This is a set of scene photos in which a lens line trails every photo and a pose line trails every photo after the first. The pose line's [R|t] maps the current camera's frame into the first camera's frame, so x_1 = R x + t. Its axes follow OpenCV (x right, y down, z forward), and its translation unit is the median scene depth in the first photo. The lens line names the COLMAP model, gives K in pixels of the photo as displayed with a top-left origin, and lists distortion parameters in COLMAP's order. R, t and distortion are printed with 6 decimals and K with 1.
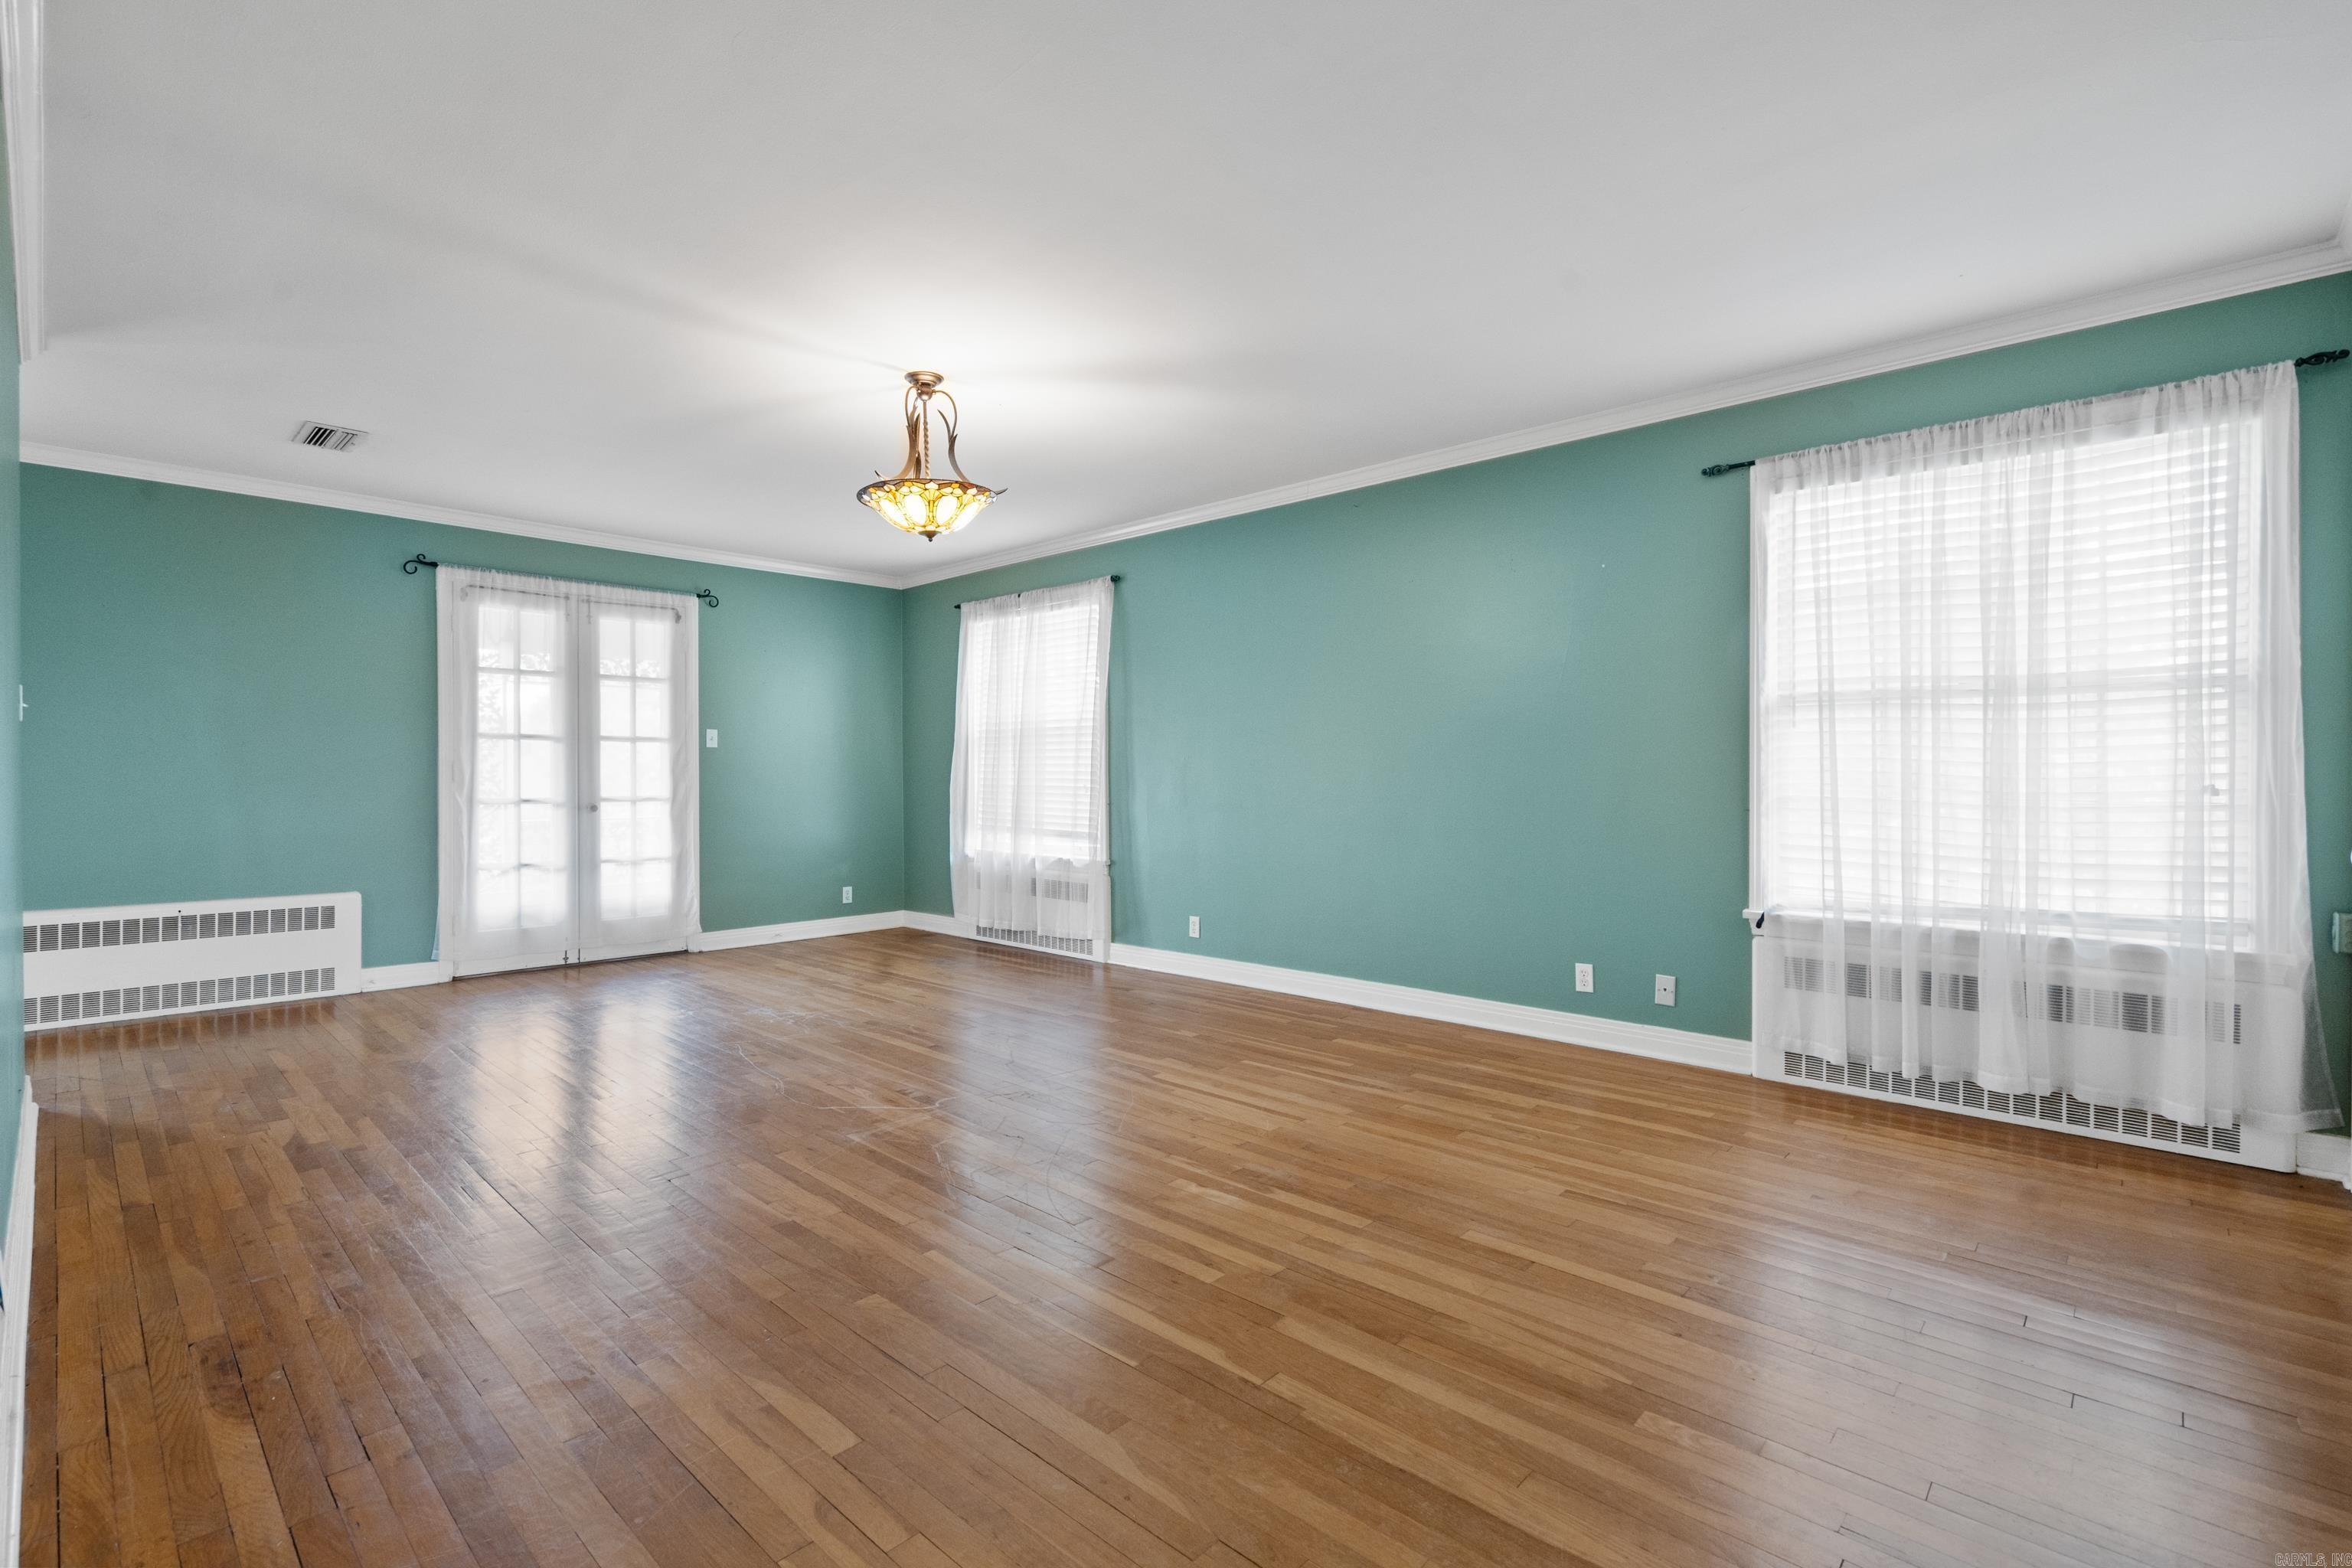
lens RADIAL K [[1067.2, 0, 1168.8], [0, 1067.2, 776.3], [0, 0, 1]] dist [-0.003135, -0.000332]
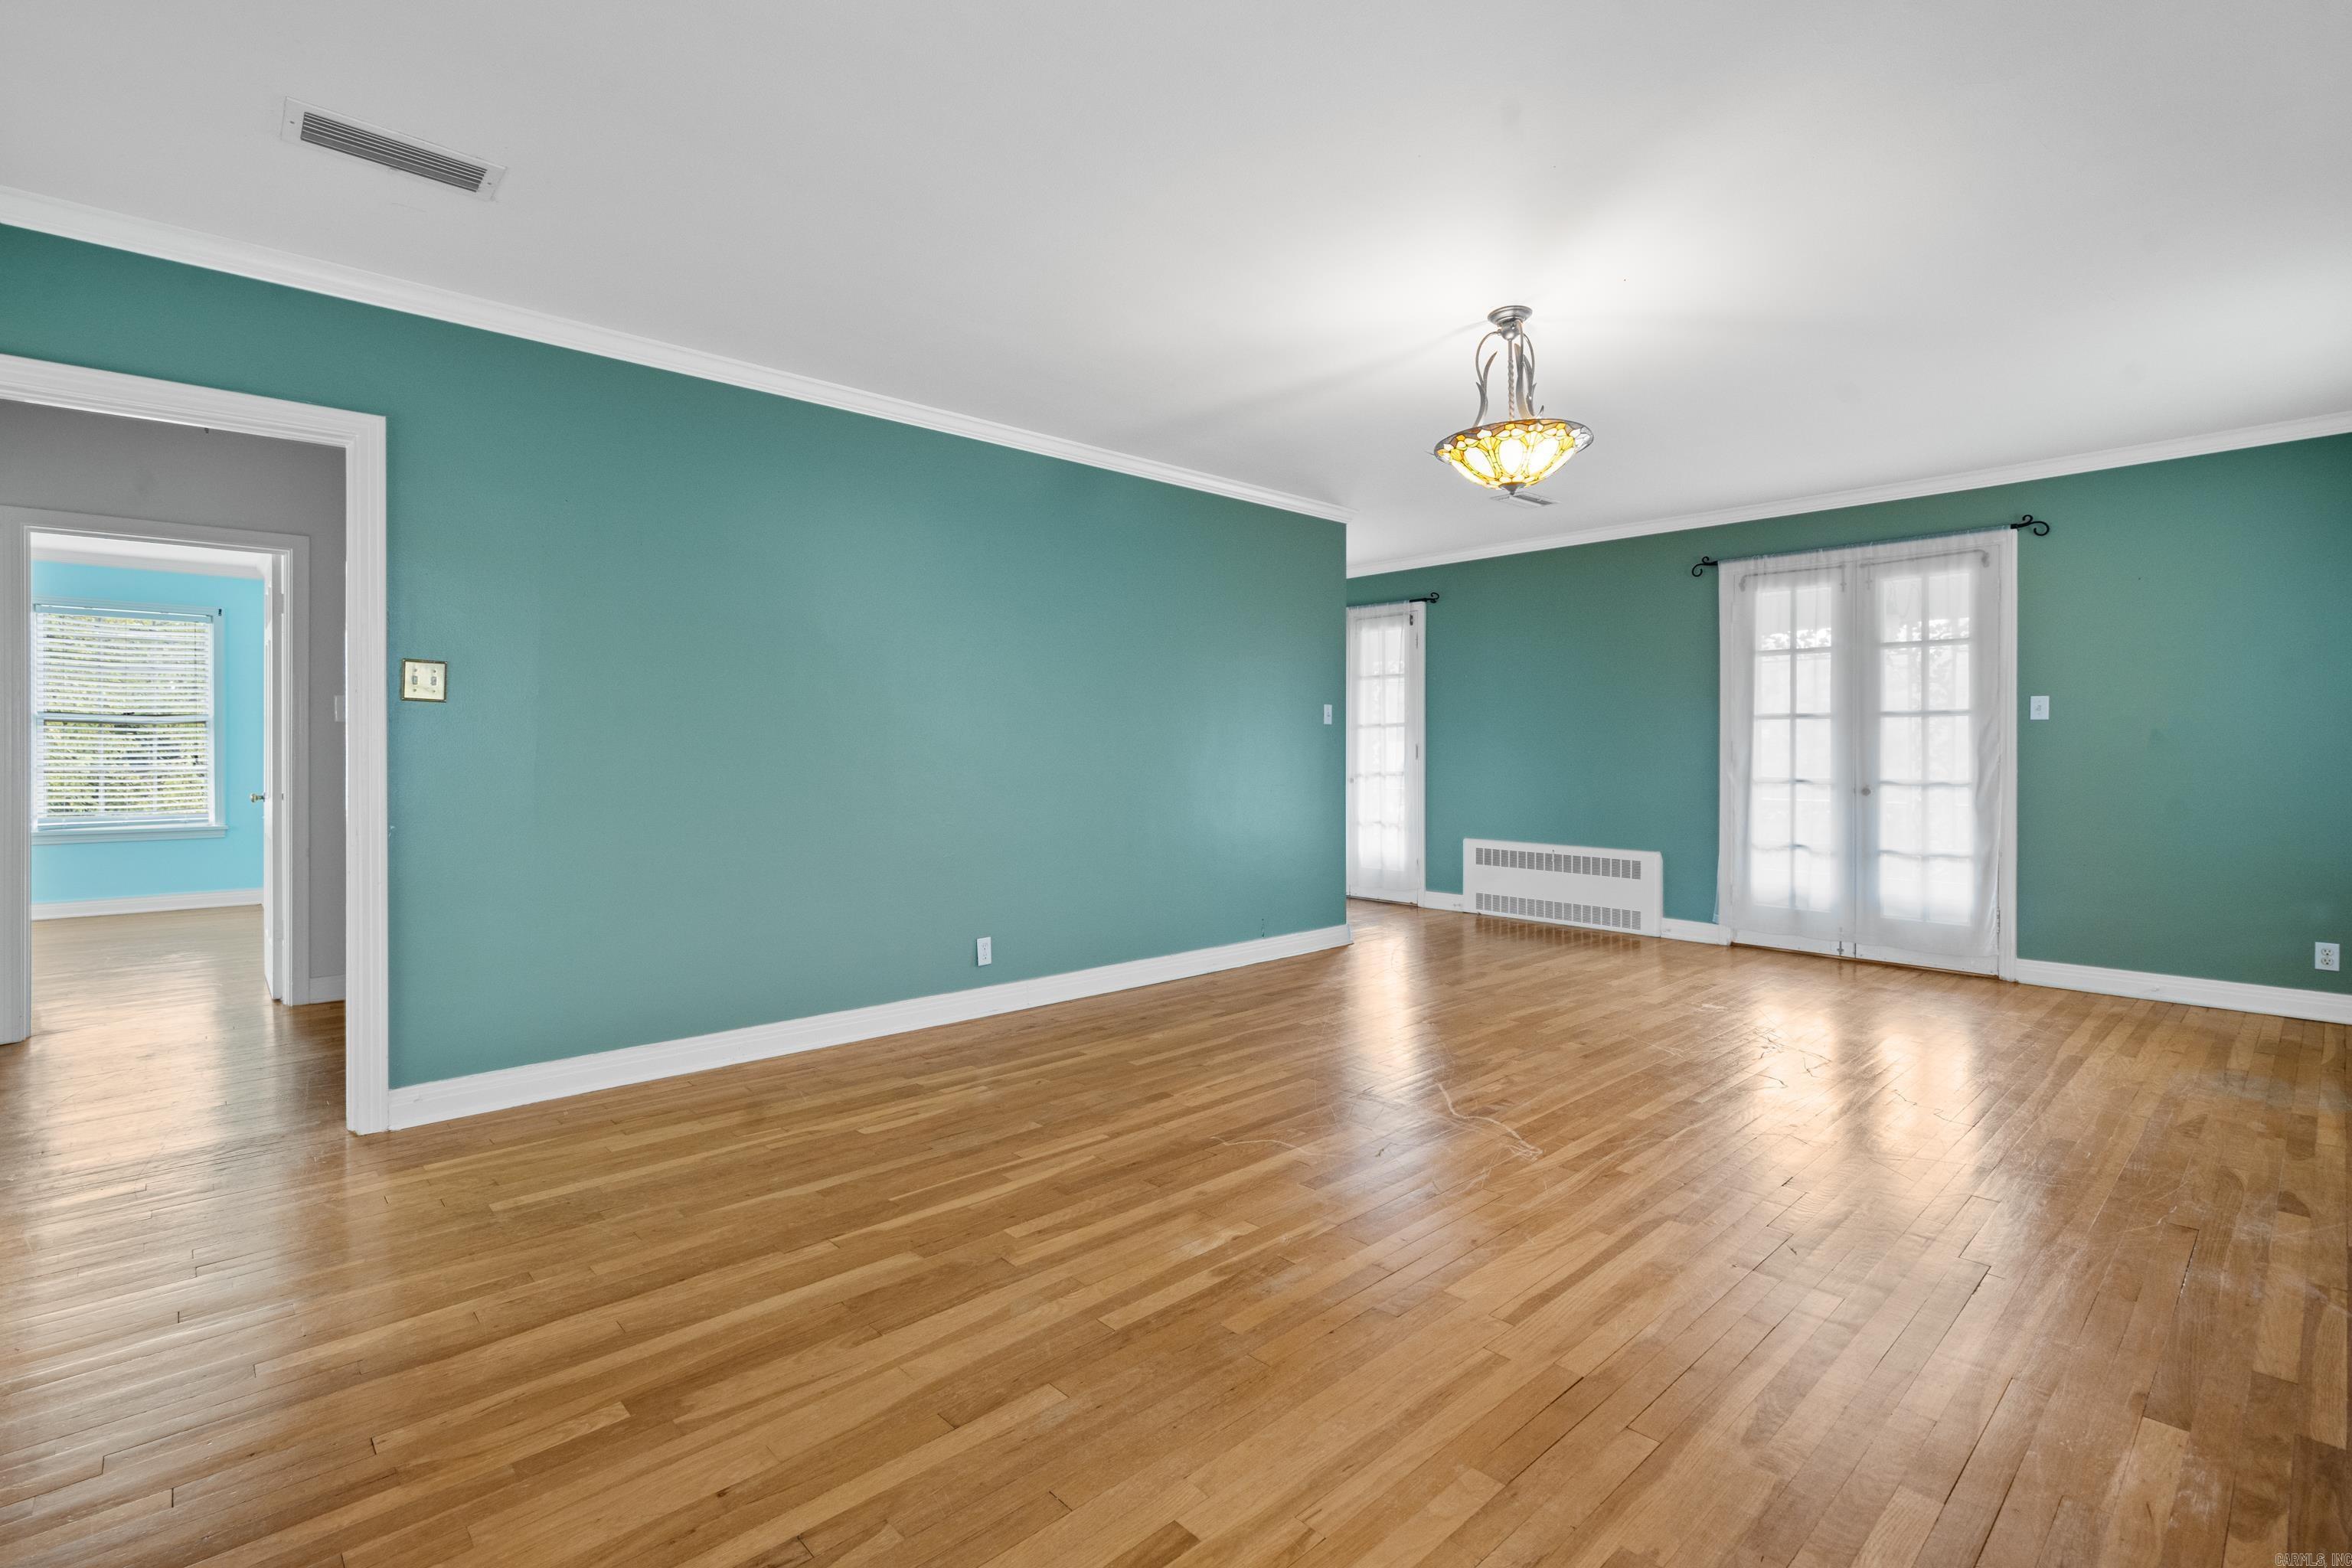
lens RADIAL K [[1082.3, 0, 1173.3], [0, 1082.3, 751.9], [0, 0, 1]] dist [-0.004003, -0.000059]
pose [[-0.070803, 0.000760, -0.997490, 0.662097], [-0.003171, 0.999994, 0.000987, -0.004793], [0.997485, 0.003233, -0.070800, 0.742820]]
